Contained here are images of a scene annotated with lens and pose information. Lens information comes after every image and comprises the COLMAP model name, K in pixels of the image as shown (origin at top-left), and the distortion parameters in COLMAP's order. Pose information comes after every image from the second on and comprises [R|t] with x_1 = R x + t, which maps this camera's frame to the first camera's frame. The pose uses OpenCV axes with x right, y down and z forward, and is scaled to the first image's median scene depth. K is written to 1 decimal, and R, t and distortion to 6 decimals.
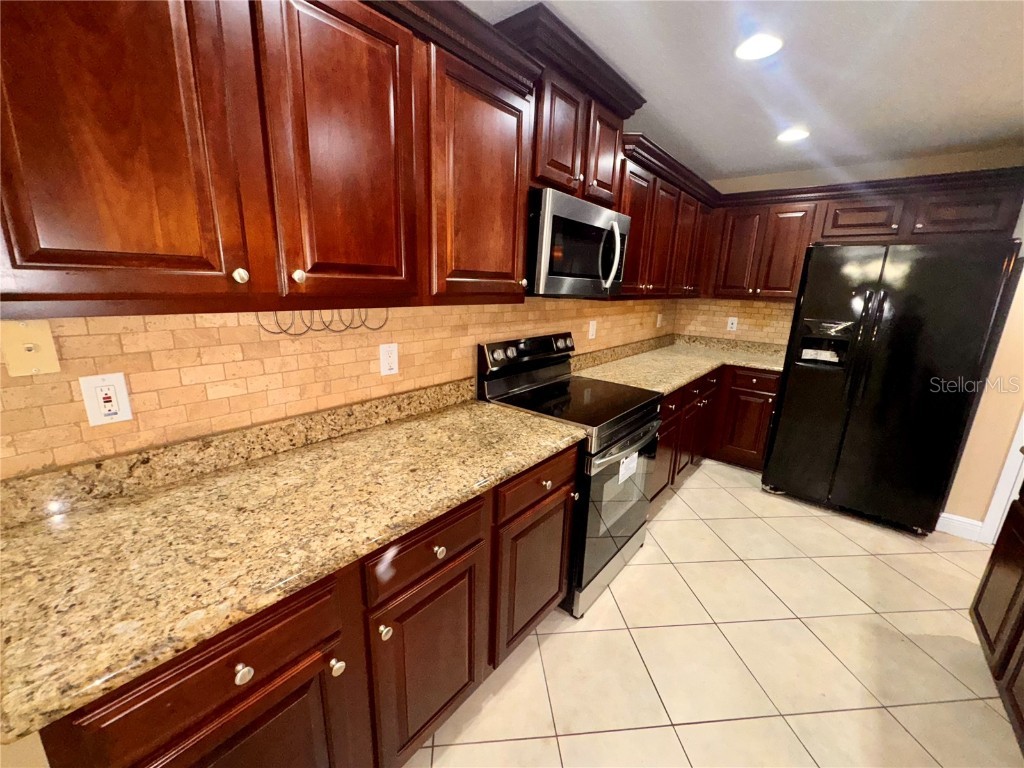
lens RADIAL K [[409.3, 0, 512.0], [0, 409.3, 384.0], [0, 0, 1]] dist [-0.004363, 0.000104]
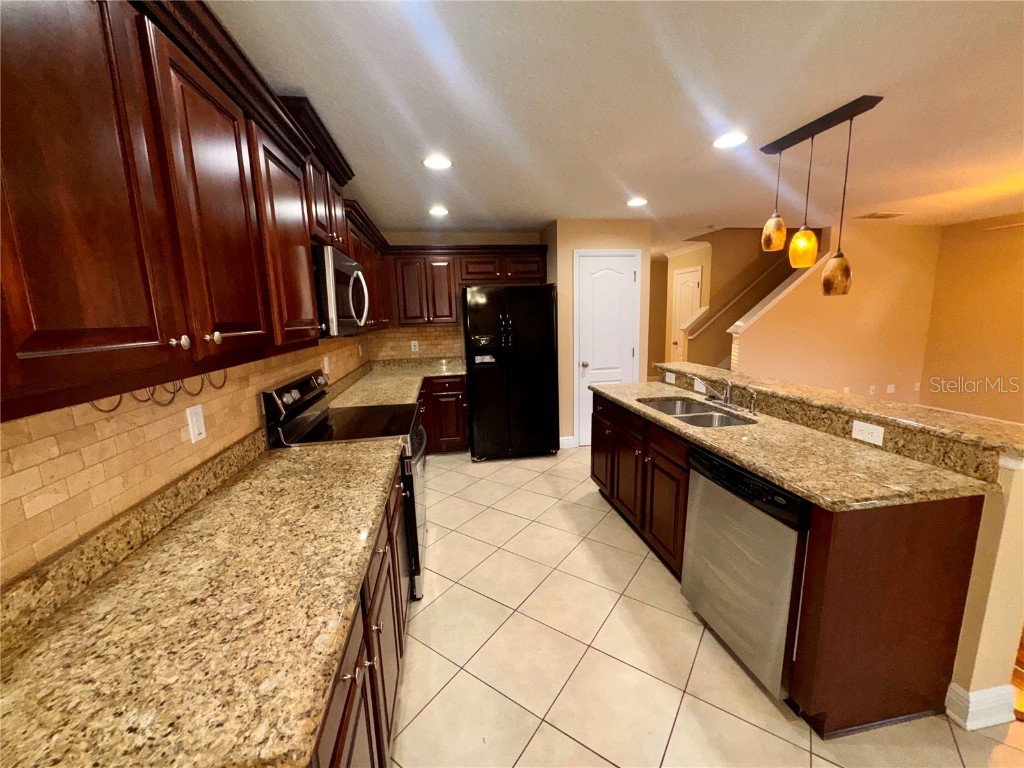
lens RADIAL K [[409.3, 0, 512.0], [0, 409.3, 384.0], [0, 0, 1]] dist [-0.004363, 0.000104]
pose [[0.652526, -0.180878, 0.735862, -0.485587], [0.232977, 0.971945, 0.032315, -0.012240], [-0.721062, 0.150352, 0.676360, -0.103050]]
